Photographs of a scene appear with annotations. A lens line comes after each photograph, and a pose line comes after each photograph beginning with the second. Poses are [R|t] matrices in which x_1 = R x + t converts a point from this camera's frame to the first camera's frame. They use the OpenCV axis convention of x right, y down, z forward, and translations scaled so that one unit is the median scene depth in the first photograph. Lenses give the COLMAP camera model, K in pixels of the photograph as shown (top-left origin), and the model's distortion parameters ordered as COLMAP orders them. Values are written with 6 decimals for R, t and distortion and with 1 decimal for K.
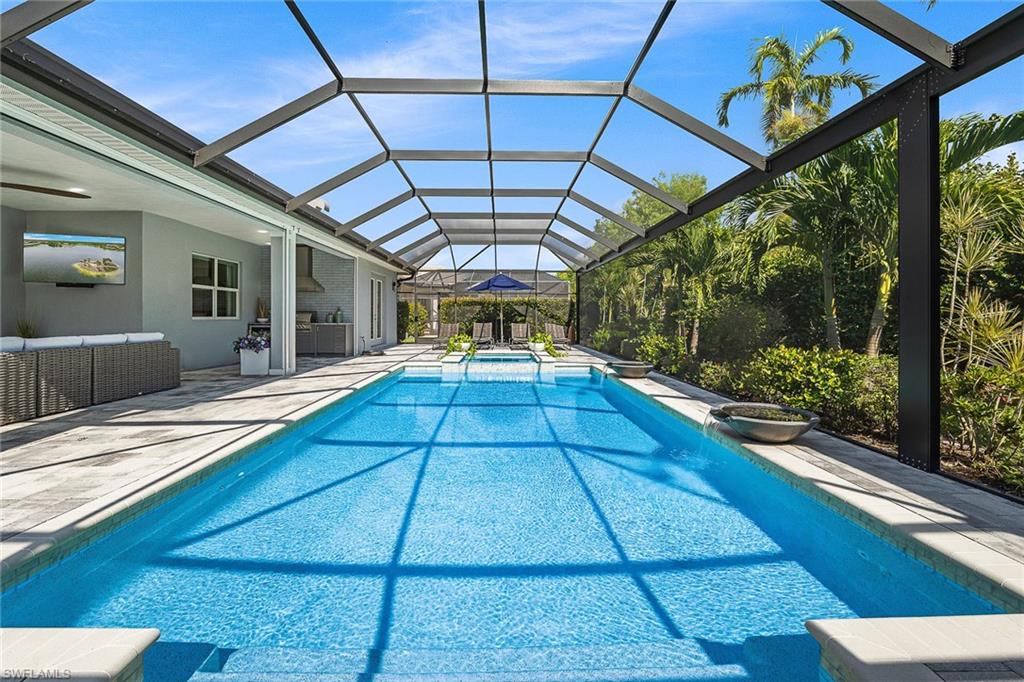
lens RADIAL K [[426.2, 0, 509.6], [0, 426.2, 317.9], [0, 0, 1]] dist [-0.011074, 0.000855]
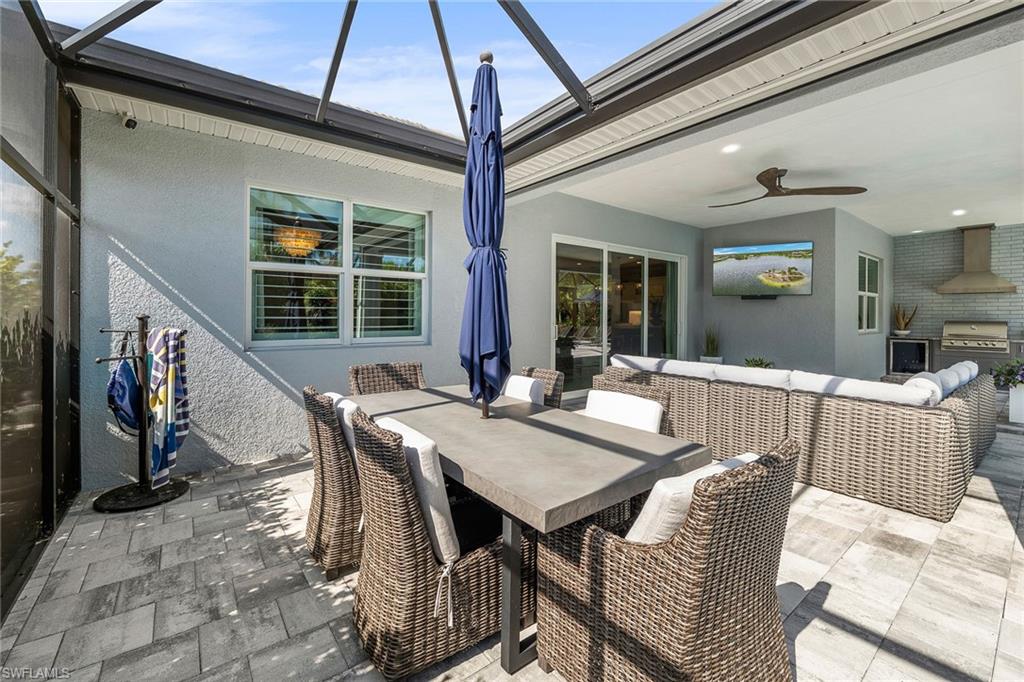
lens RADIAL K [[426.2, 0, 514.4], [0, 426.2, 308.2], [0, 0, 1]] dist [-0.011074, 0.000855]
pose [[0.612054, -0.009214, -0.790763, -0.580150], [-0.005969, 0.999850, -0.016270, -0.032465], [0.790794, 0.014678, 0.611907, -0.036422]]
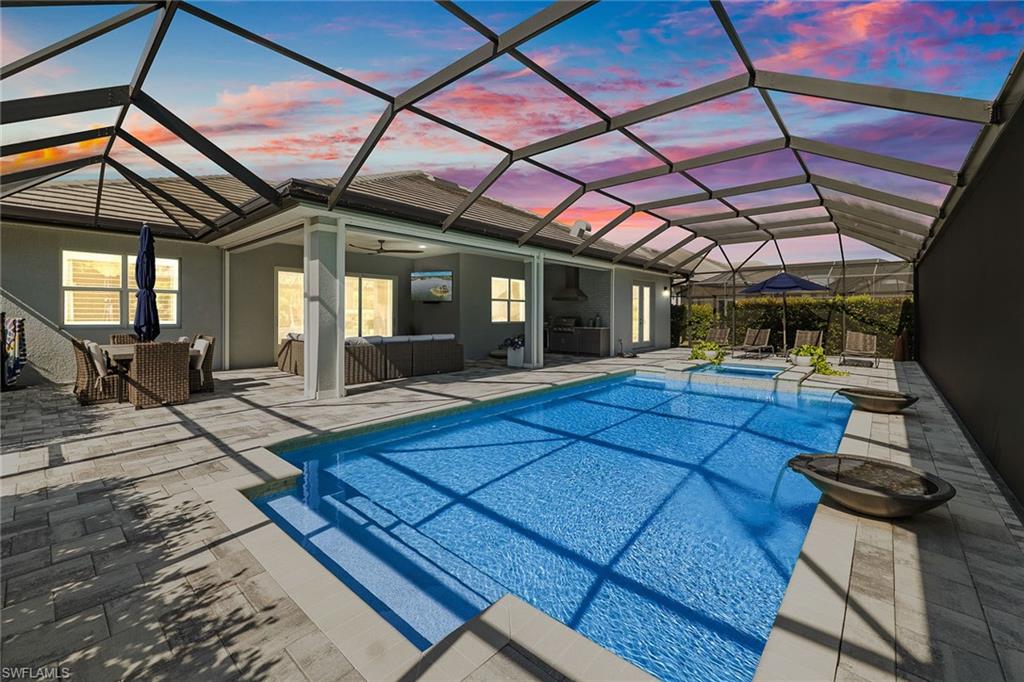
lens RADIAL K [[426.2, 0, 518.8], [0, 426.2, 314.2], [0, 0, 1]] dist [-0.011074, 0.000855]
pose [[0.737296, -0.000504, -0.675570, 0.317022], [-0.003268, 0.999985, -0.004312, -0.025290], [0.675562, 0.005387, 0.737284, 0.014882]]
